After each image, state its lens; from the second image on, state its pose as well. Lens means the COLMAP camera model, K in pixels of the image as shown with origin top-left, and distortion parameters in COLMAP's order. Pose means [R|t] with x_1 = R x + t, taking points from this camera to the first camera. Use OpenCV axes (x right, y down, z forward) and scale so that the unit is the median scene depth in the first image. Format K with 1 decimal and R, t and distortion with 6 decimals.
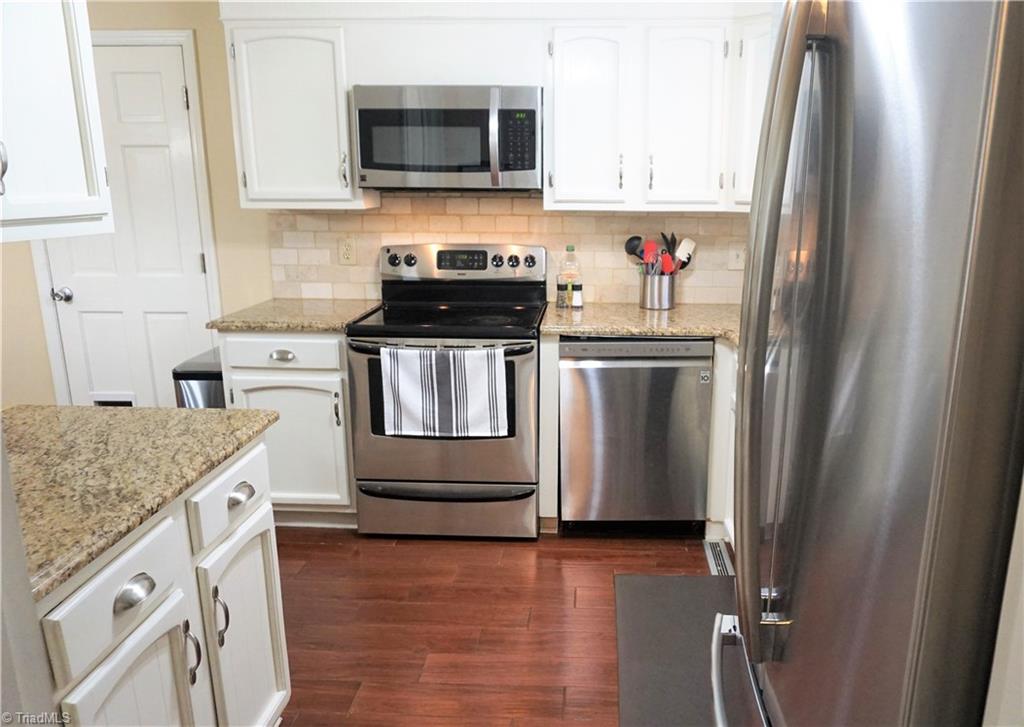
lens RADIAL K [[762.6, 0, 568.4], [0, 762.6, 375.6], [0, 0, 1]] dist [-0.046644, 0.012686]
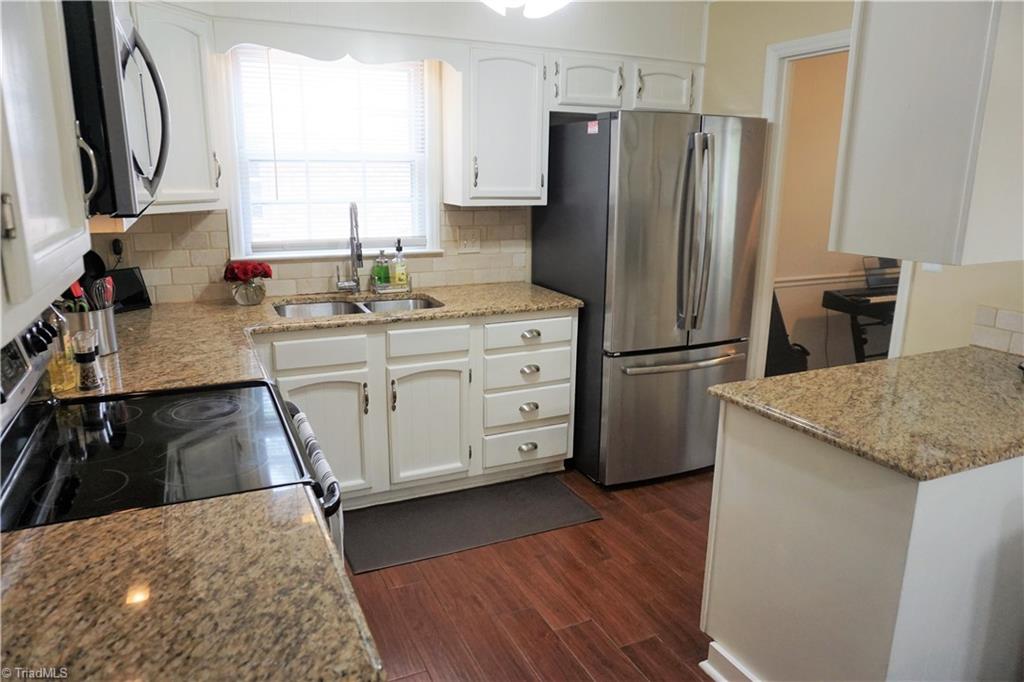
lens RADIAL K [[687.6, 0, 510.9], [0, 687.6, 347.1], [0, 0, 1]] dist [-0.052814, 0.033438]
pose [[-0.446034, -0.229618, 0.865060, -0.658457], [0.203392, 0.915238, 0.347808, -0.254603], [-0.871599, 0.331081, -0.361525, 0.929618]]
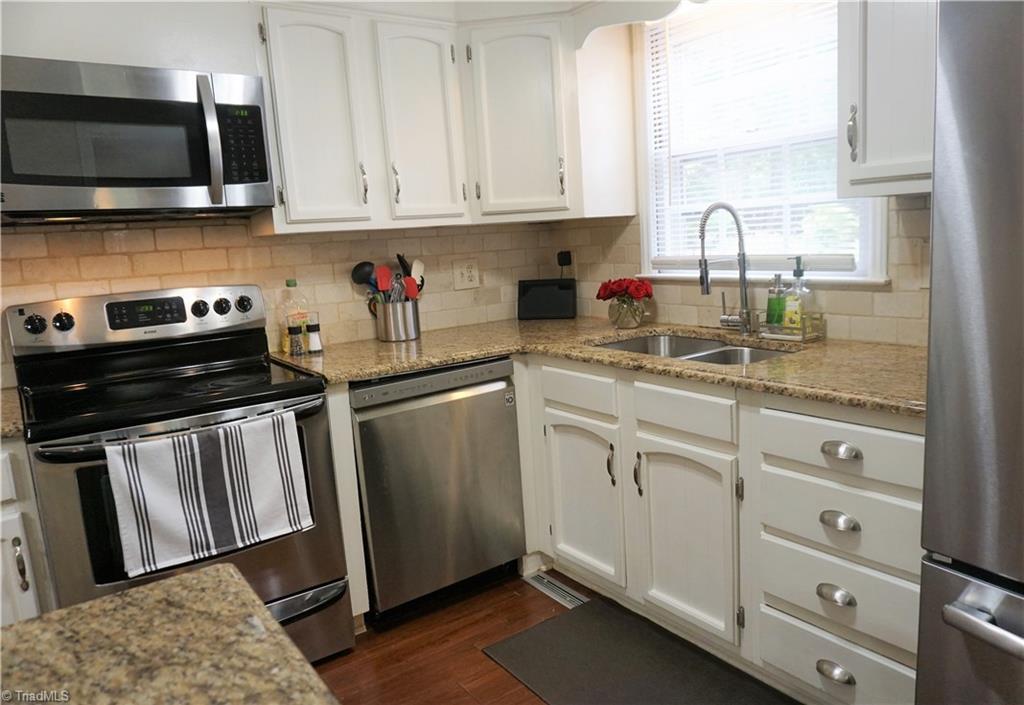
lens RADIAL K [[713.8, 0, 516.9], [0, 713.8, 358.0], [0, 0, 1]] dist [-0.024344, 0.010232]
pose [[0.789007, -0.152617, 0.595126, -0.280760], [0.205350, 0.978456, -0.021329, -0.022968], [-0.579050, 0.139038, 0.803349, 0.264608]]
